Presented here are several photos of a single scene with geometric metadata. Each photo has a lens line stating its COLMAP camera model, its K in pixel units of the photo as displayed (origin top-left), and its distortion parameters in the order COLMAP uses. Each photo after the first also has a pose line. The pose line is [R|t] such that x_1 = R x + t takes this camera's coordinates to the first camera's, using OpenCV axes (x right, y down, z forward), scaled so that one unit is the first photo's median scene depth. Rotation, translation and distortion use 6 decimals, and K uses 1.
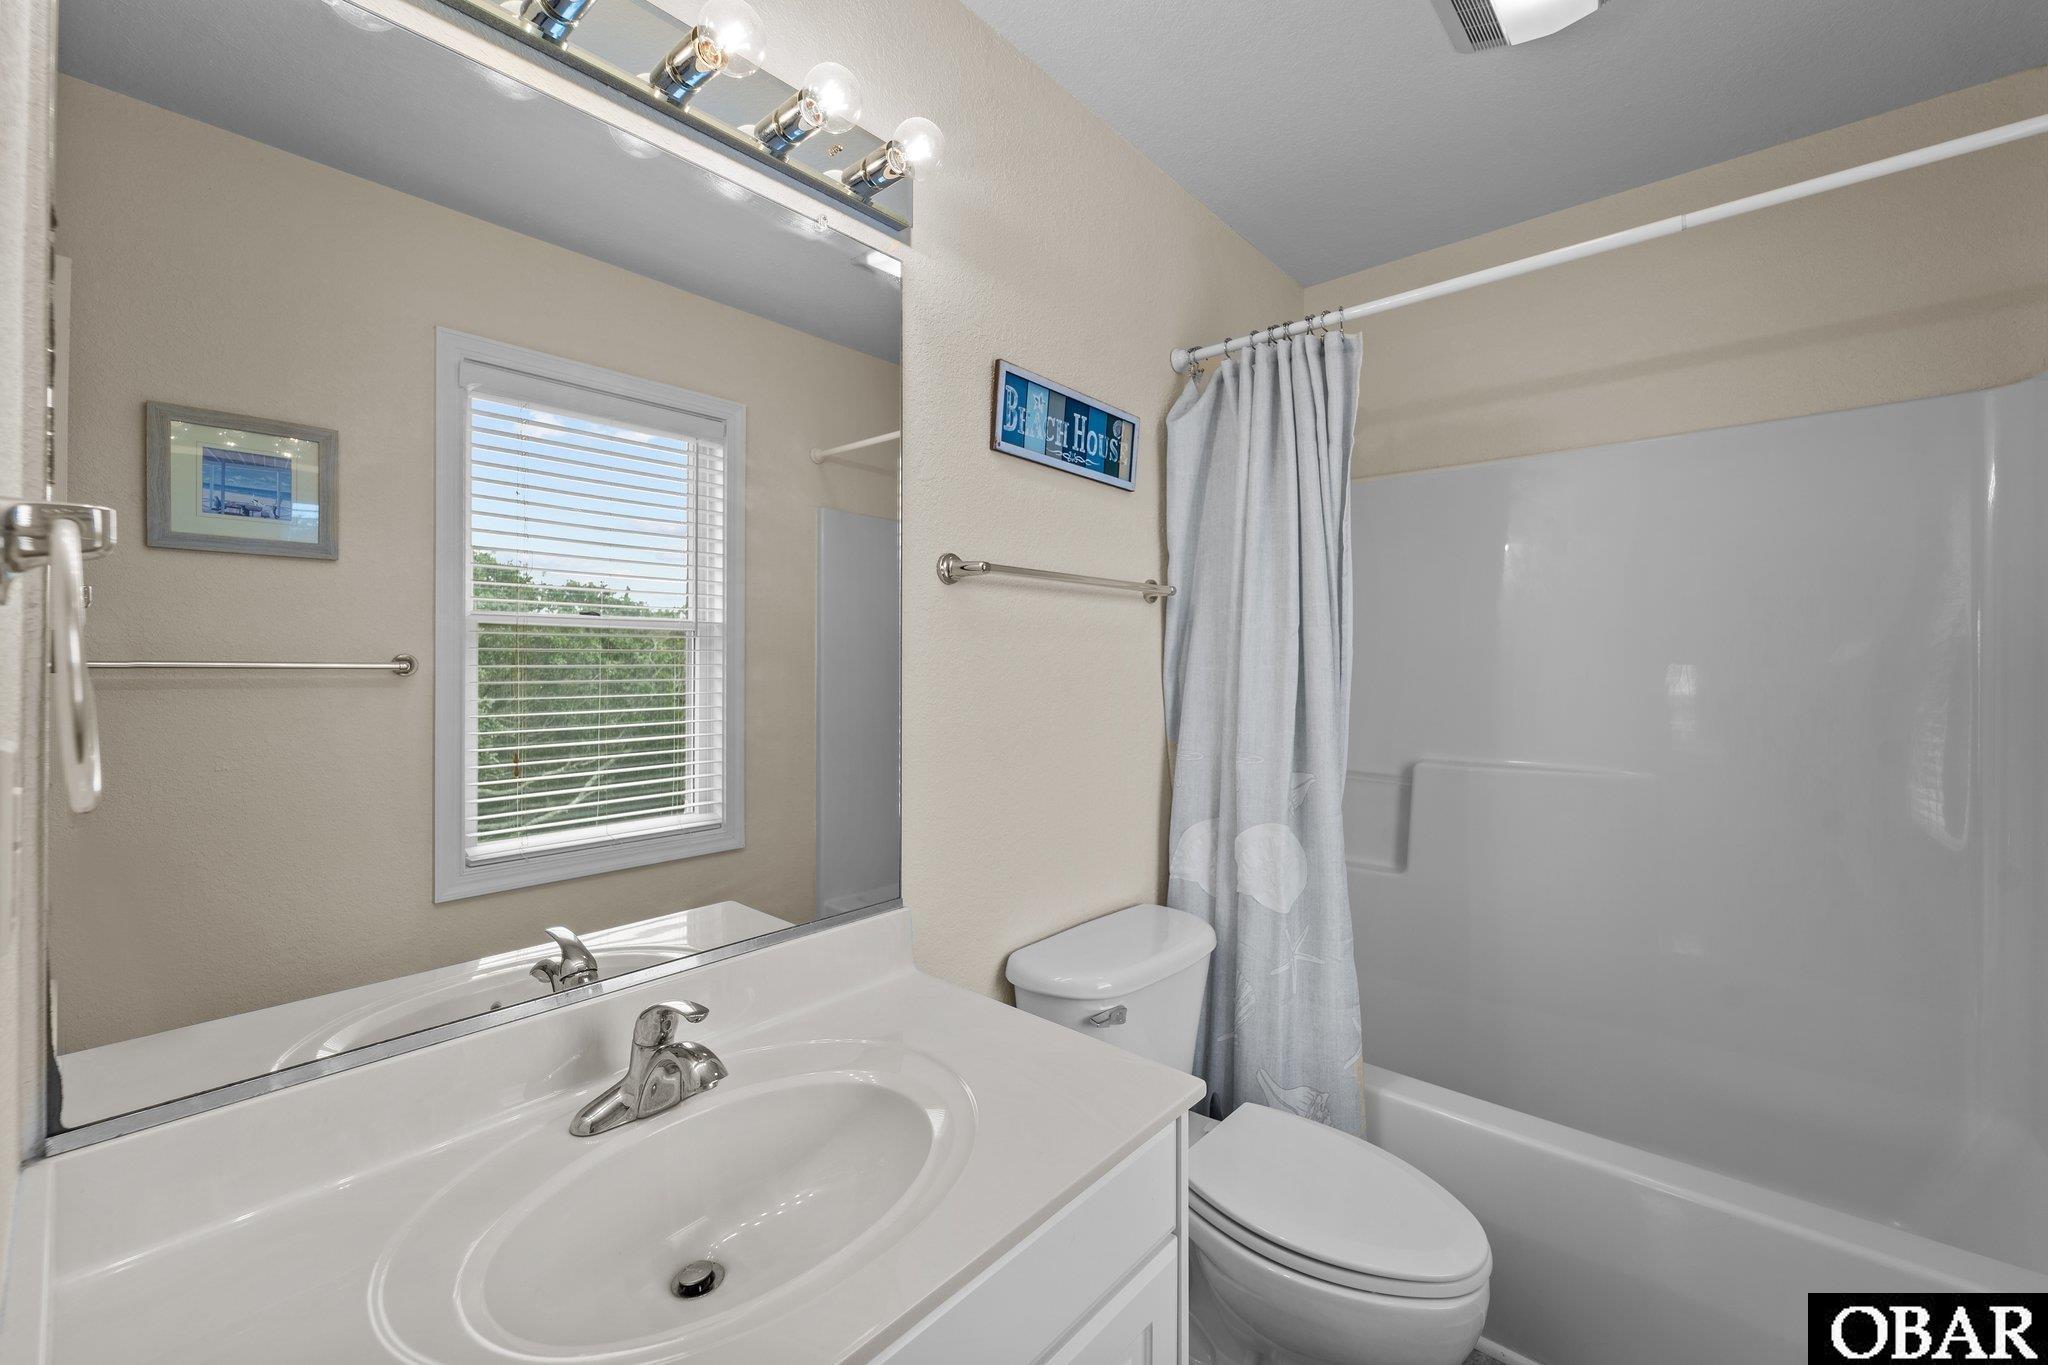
lens RADIAL K [[800.6, 0, 1017.7], [0, 800.6, 658.9], [0, 0, 1]] dist [-0.025006, 0.000109]
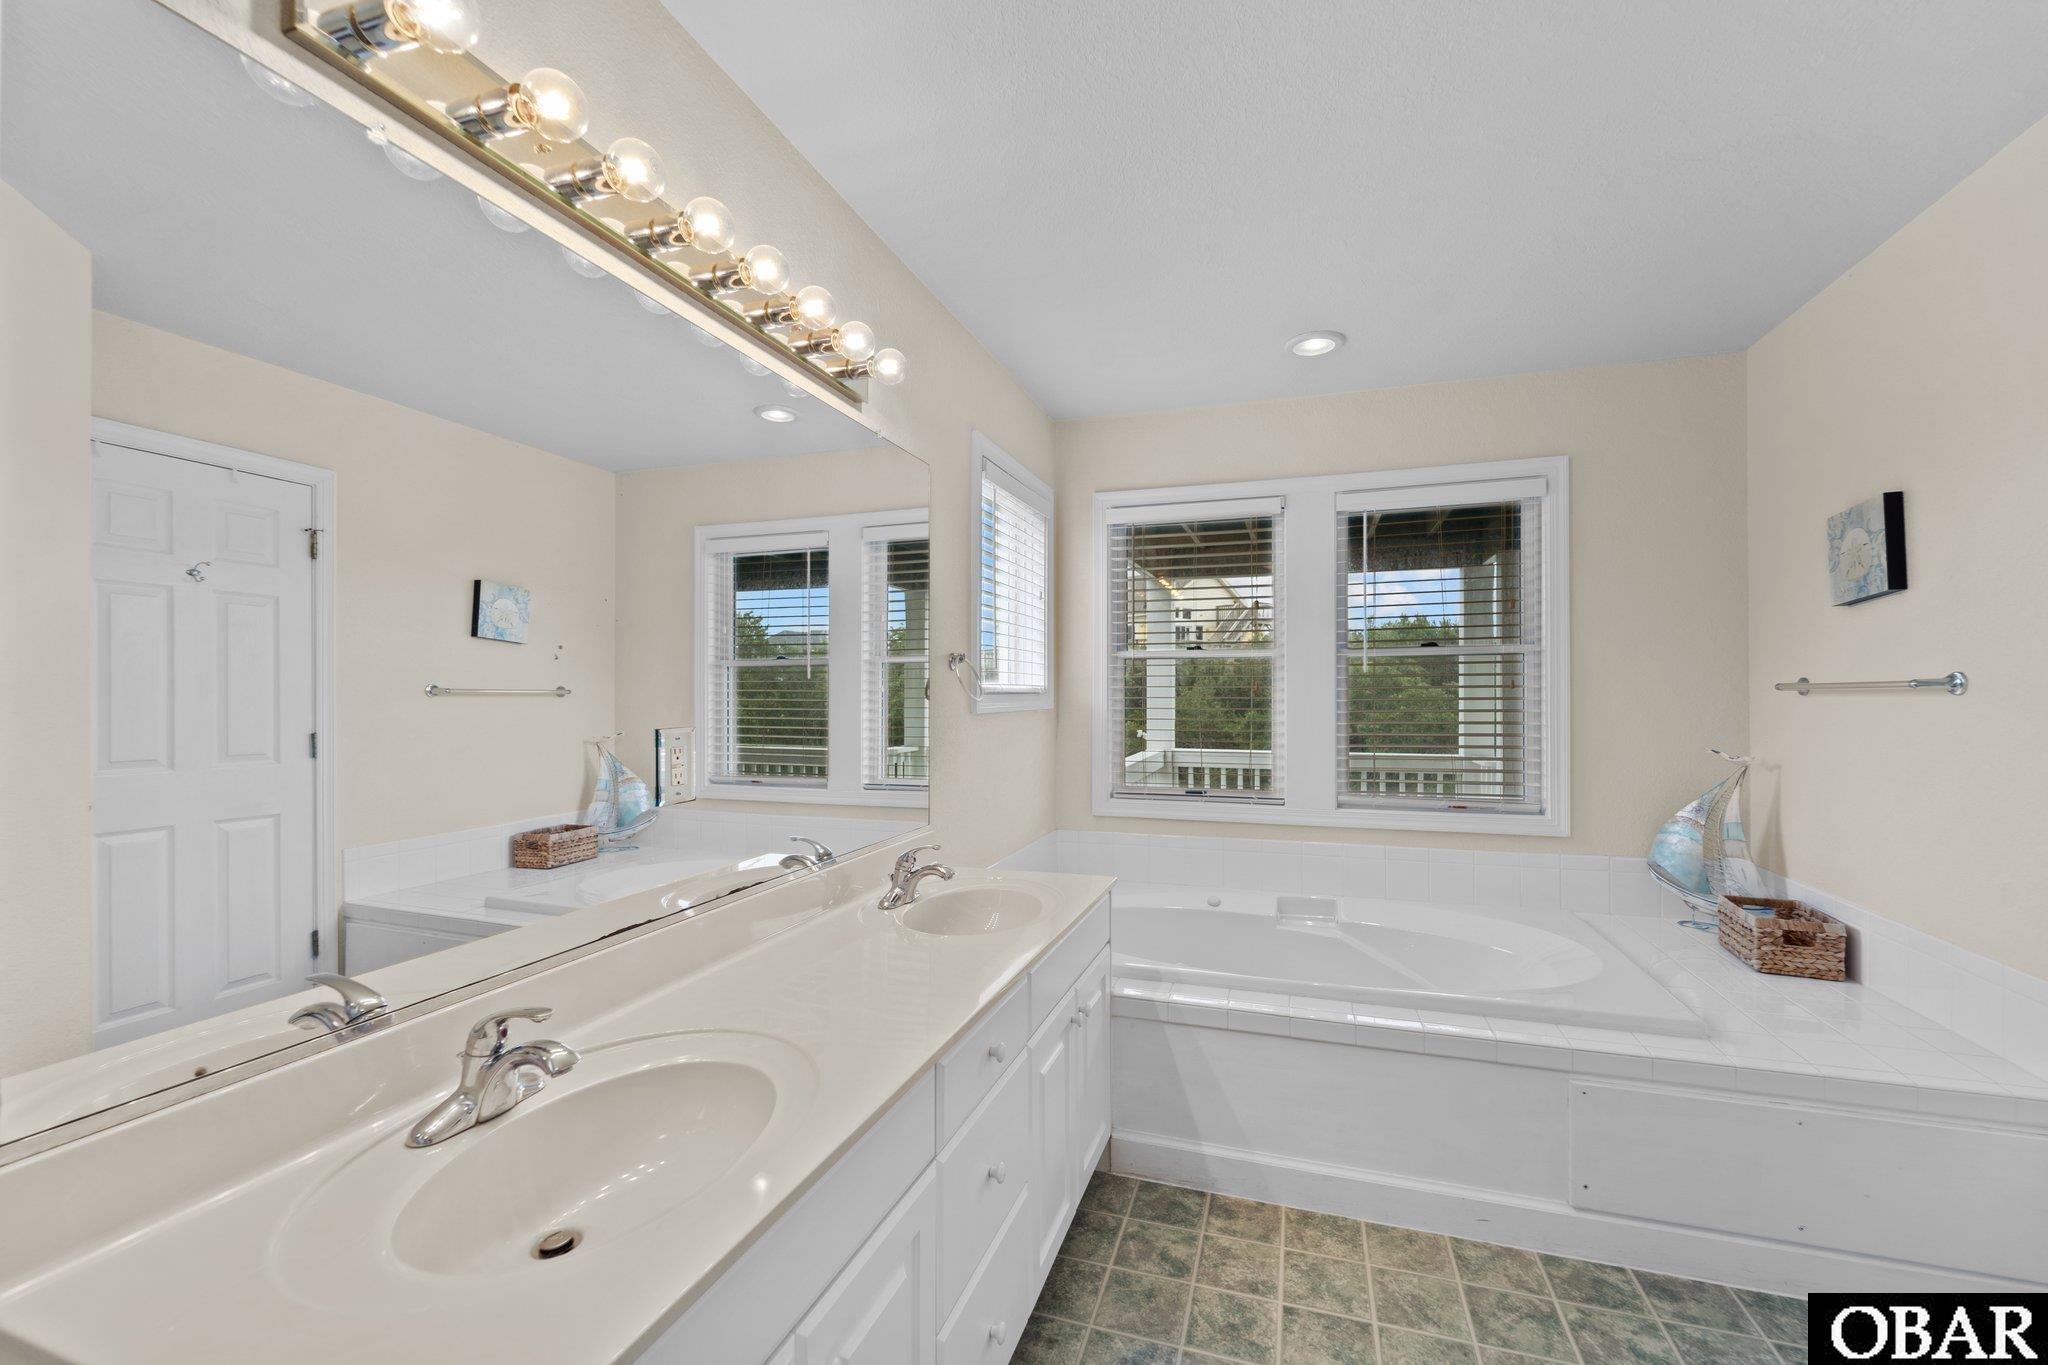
lens RADIAL K [[838.0, 0, 1024.0], [0, 838.0, 682.5], [0, 0, 1]] dist [0.001340, 0.000173]
pose [[0.908249, -0.013036, 0.418226, -0.209664], [0.013092, 0.999911, 0.002735, 0.002641], [-0.418225, 0.002992, 0.908339, -0.238819]]
